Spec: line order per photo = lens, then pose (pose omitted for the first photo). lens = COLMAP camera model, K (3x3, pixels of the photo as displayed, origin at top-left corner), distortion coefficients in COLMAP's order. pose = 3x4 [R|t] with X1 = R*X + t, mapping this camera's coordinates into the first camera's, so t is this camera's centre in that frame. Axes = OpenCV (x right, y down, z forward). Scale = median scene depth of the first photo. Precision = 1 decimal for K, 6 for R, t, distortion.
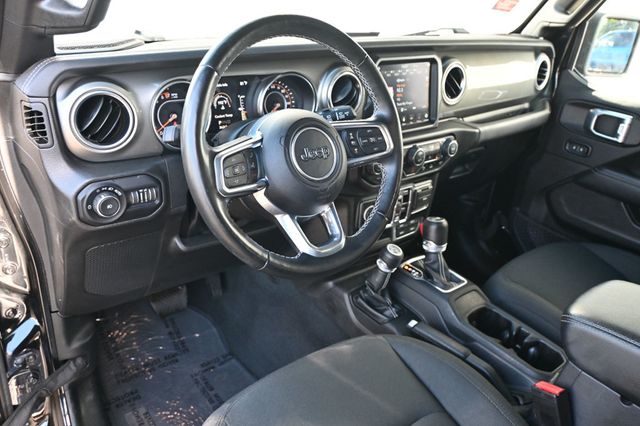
lens RADIAL K [[501.2, 0, 320.4], [0, 501.2, 216.9], [0, 0, 1]] dist [-0.014216, -0.007214]
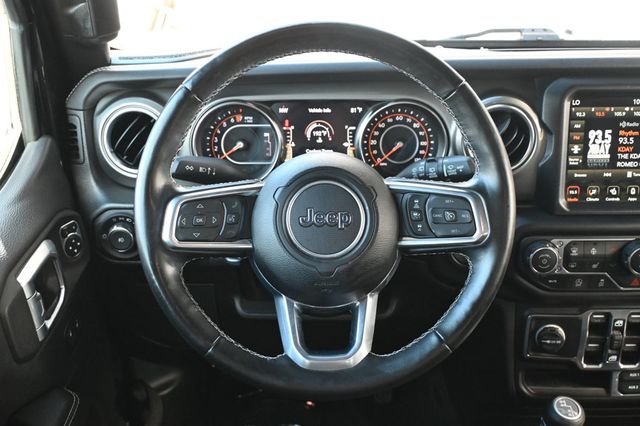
lens RADIAL K [[682.5, 0, 320.7], [0, 682.5, 208.6], [0, 0, 1]] dist [-0.011433, 0.000000]
pose [[0.787306, 0.159389, -0.595604, 0.465315], [-0.215966, 0.976099, -0.024264, -0.104133], [0.577501, 0.147734, 0.802912, 0.223718]]
